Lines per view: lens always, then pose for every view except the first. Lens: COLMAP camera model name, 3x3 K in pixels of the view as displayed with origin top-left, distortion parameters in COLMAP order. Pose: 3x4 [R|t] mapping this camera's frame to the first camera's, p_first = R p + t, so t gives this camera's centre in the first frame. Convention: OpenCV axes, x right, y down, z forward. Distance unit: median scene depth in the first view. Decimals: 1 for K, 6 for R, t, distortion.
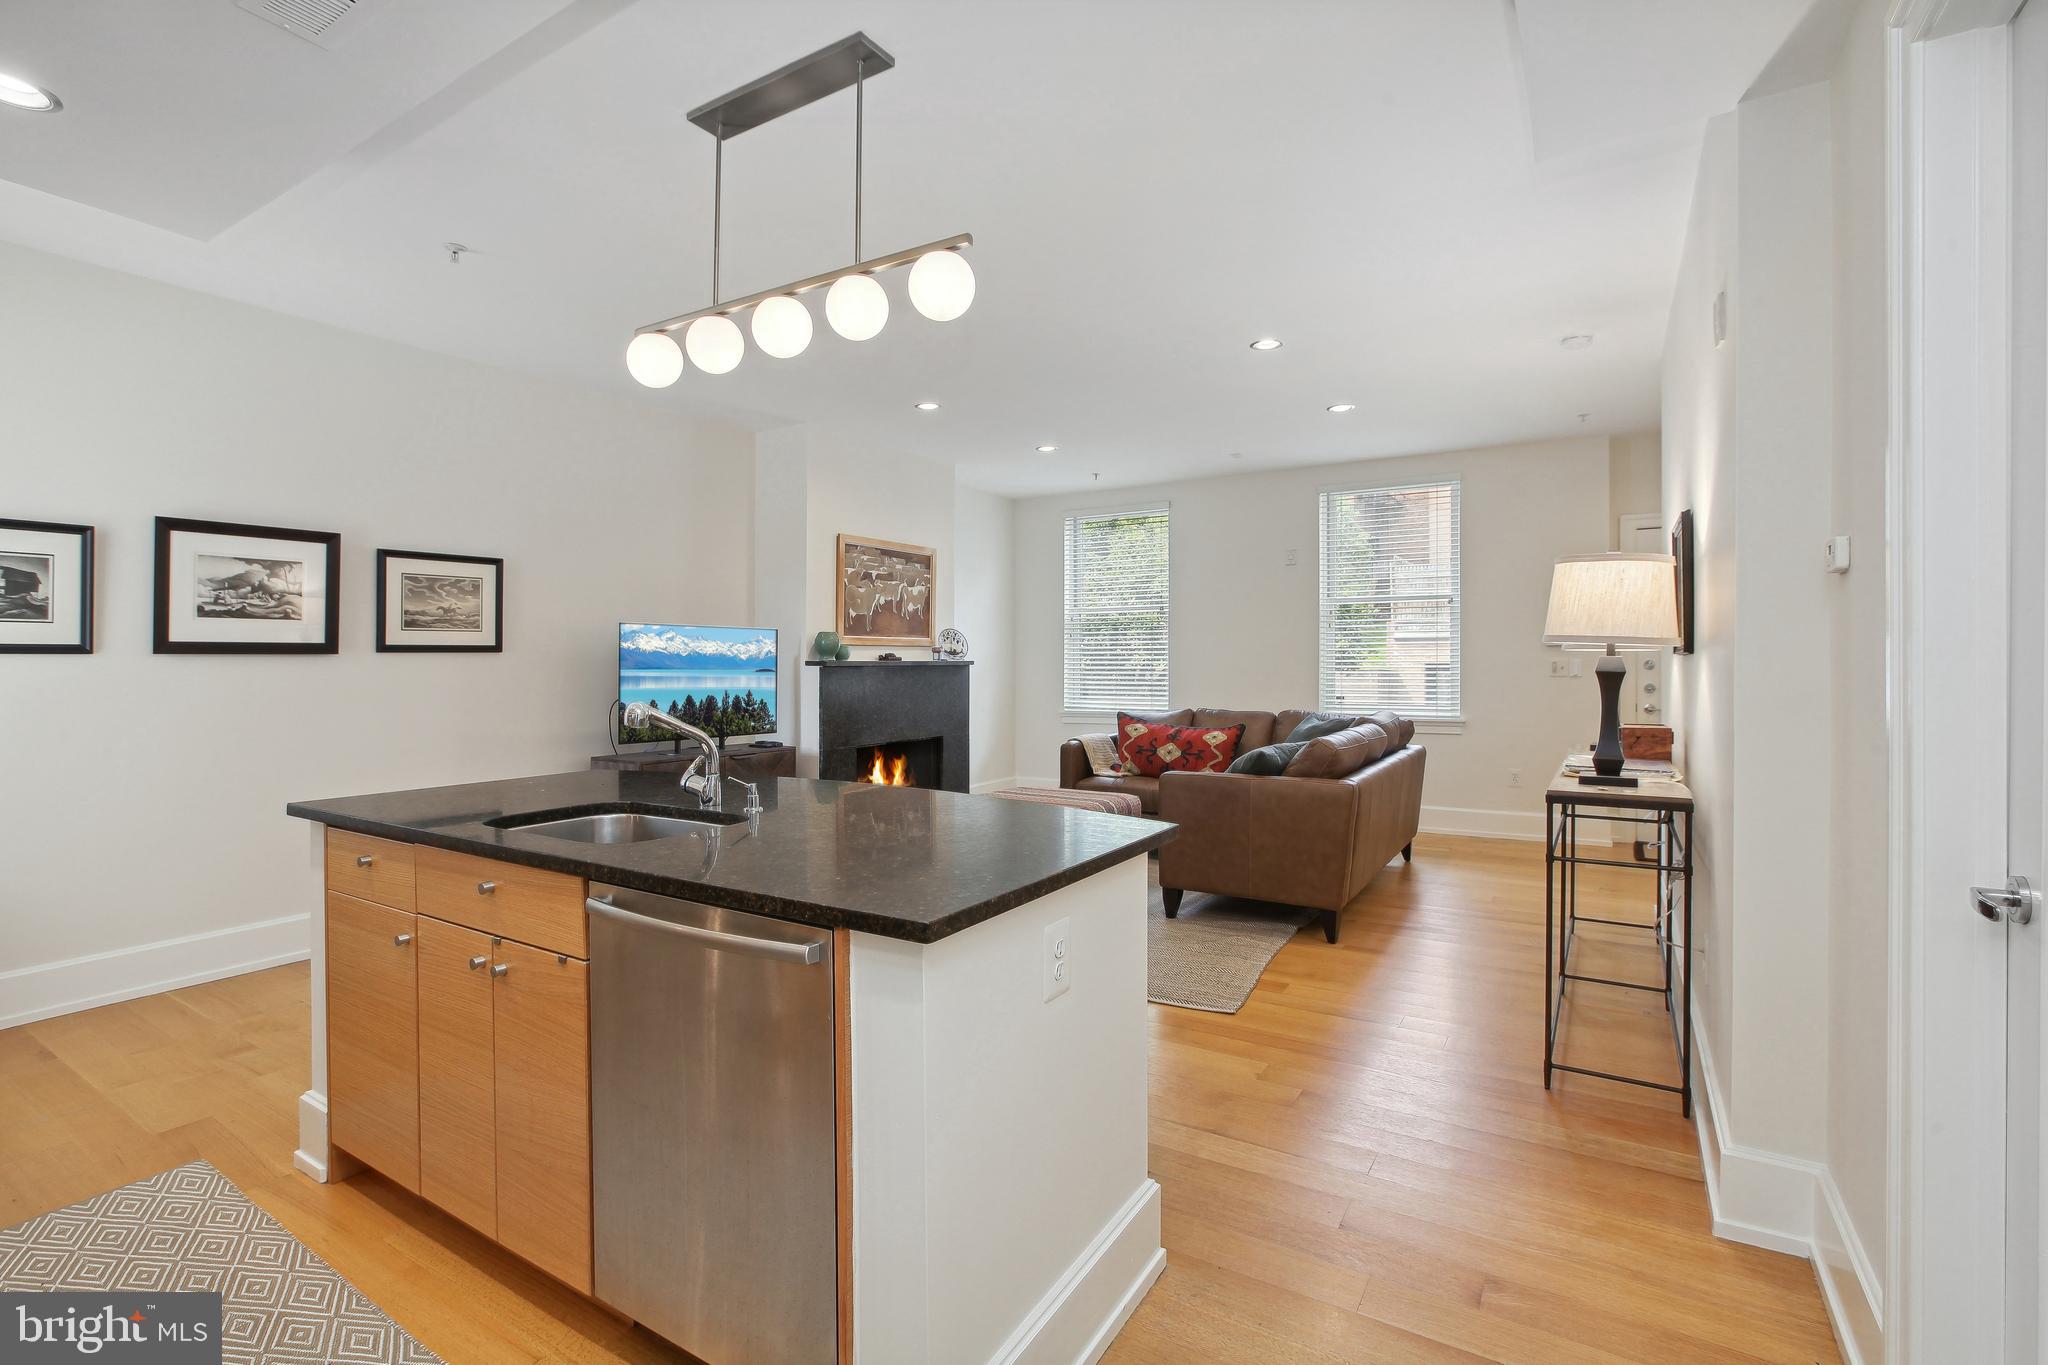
lens RADIAL K [[927.1, 0, 1014.4], [0, 927.1, 652.0], [0, 0, 1]] dist [-0.017388, 0.000041]
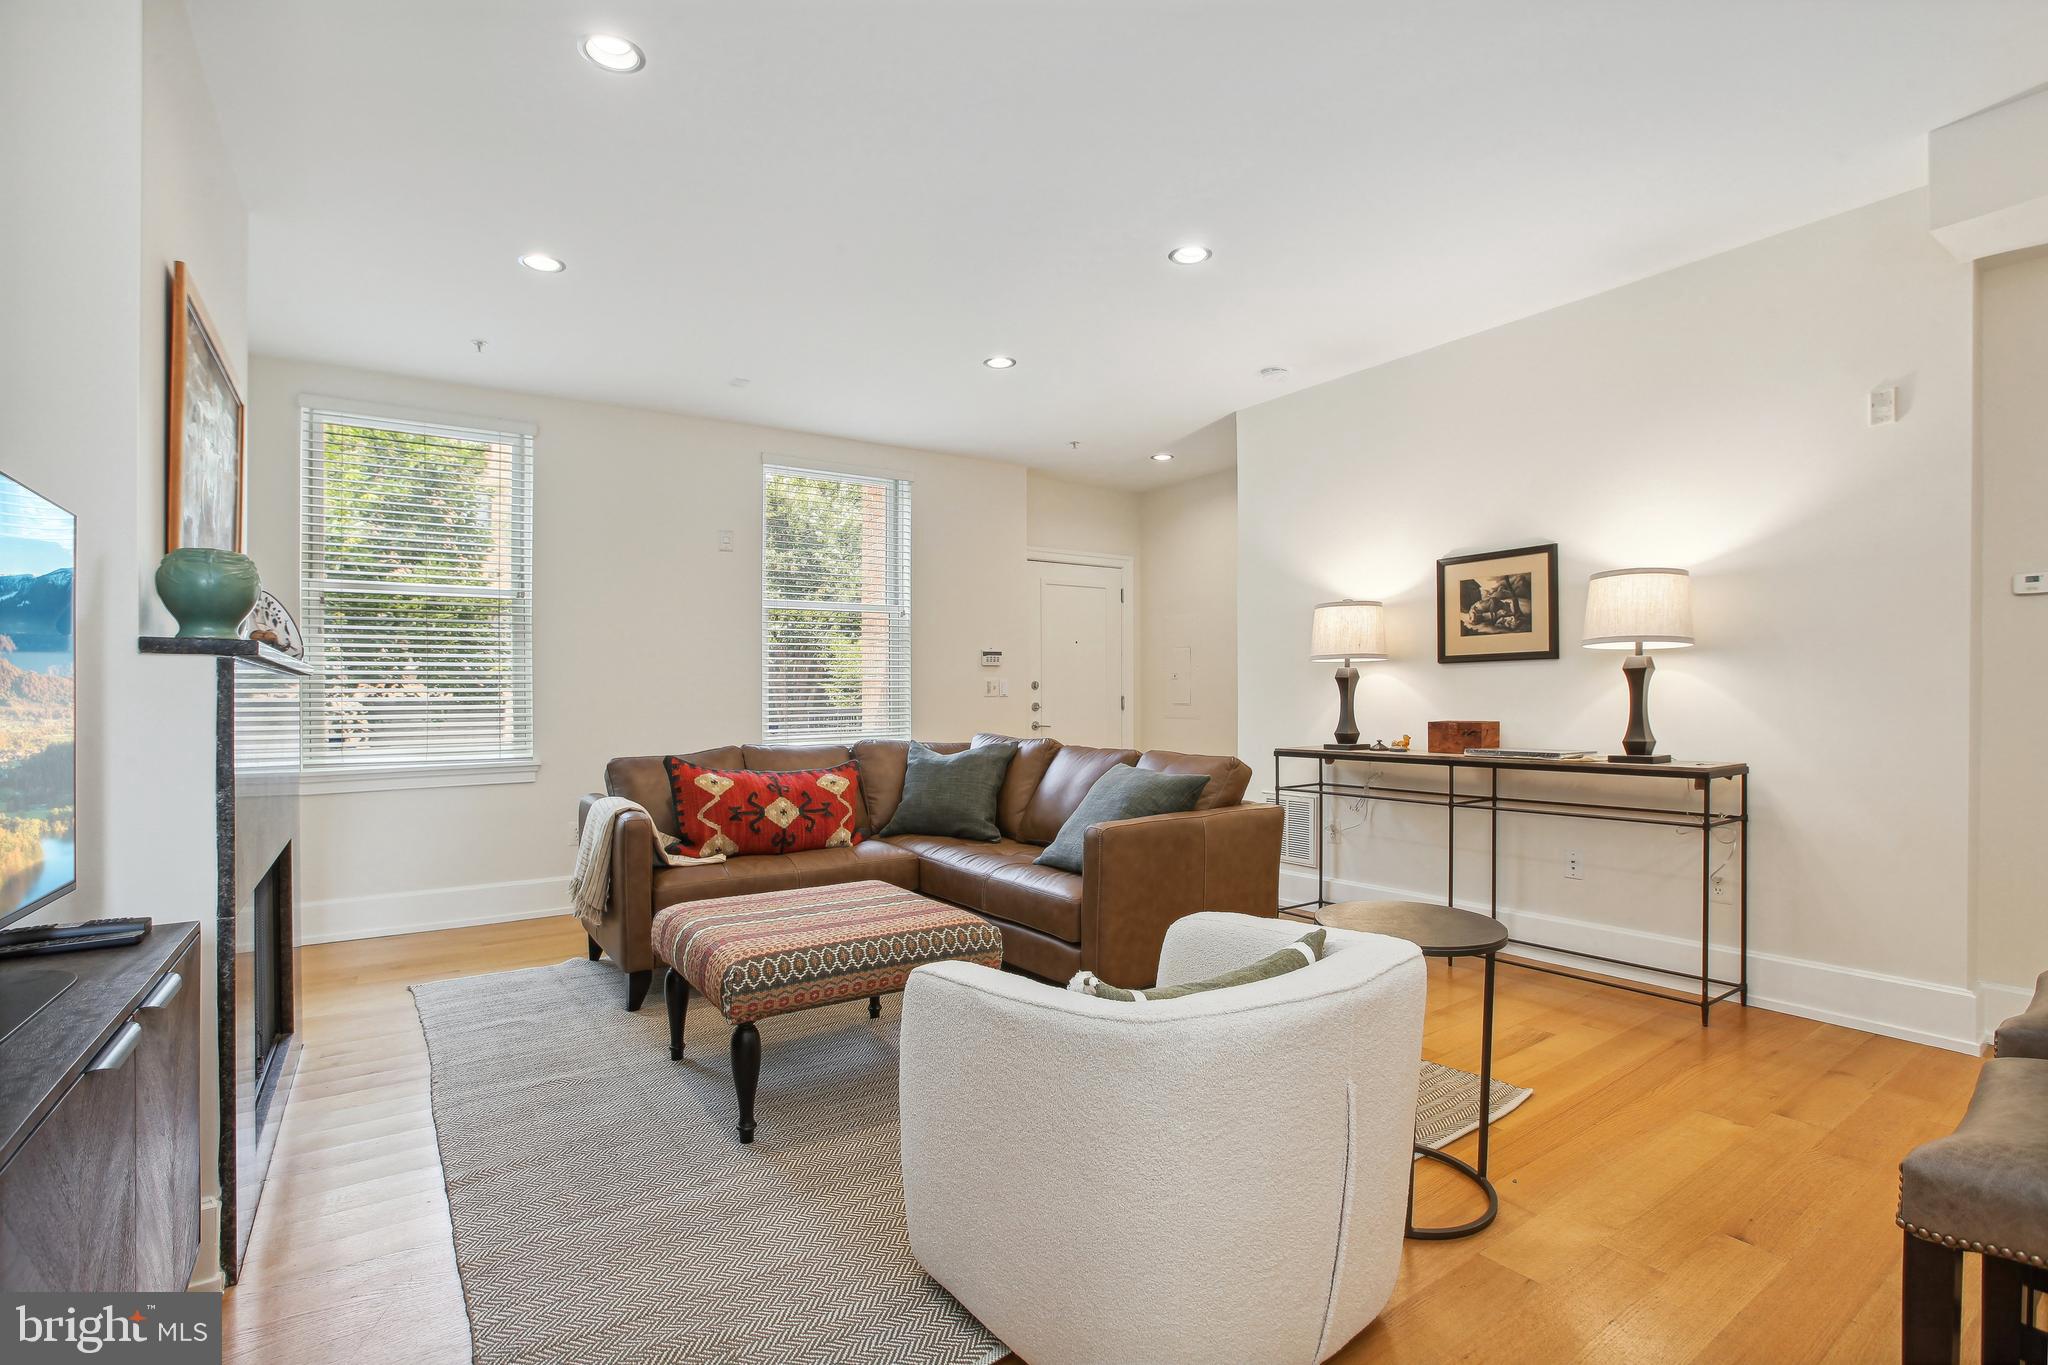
lens RADIAL K [[945.4, 0, 981.2], [0, 945.4, 694.1], [0, 0, 1]] dist [-0.047610, 0.000002]
pose [[0.428805, 0.002326, 0.903394, -0.358118], [0.000448, 0.999996, -0.002788, 0.027923], [-0.903397, 0.001600, 0.428802, 0.584183]]
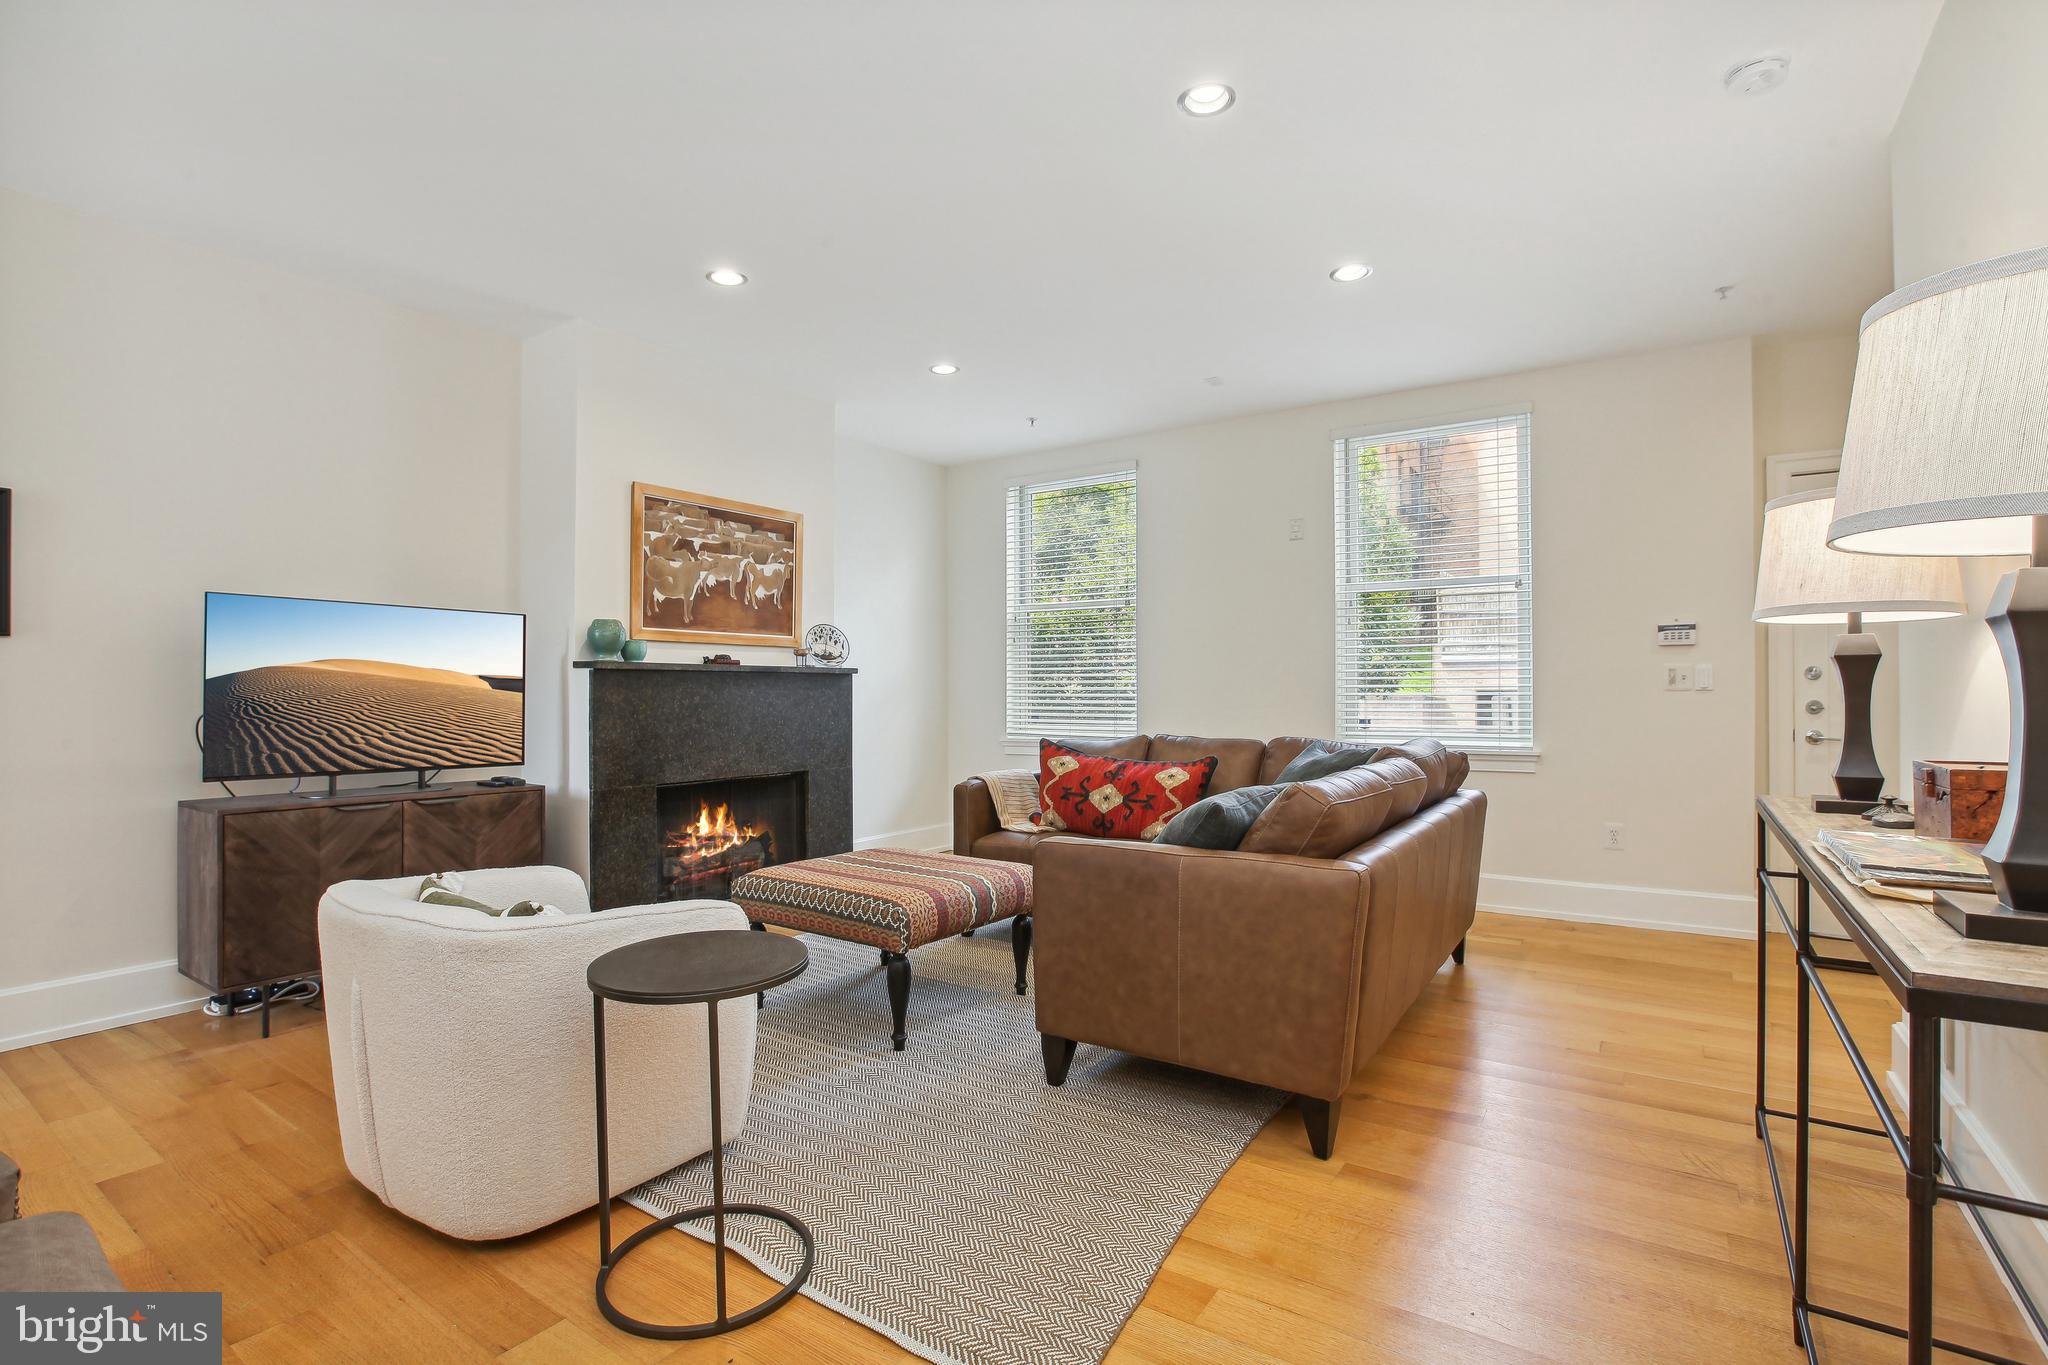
lens RADIAL K [[939.8, 0, 1019.5], [0, 939.8, 662.2], [0, 0, 1]] dist [-0.039470, 0.011265]
pose [[0.999361, 0.002492, -0.035658, 0.125212], [-0.003224, 0.999785, -0.020482, 0.022193], [0.035599, 0.020584, 0.999154, 0.298309]]
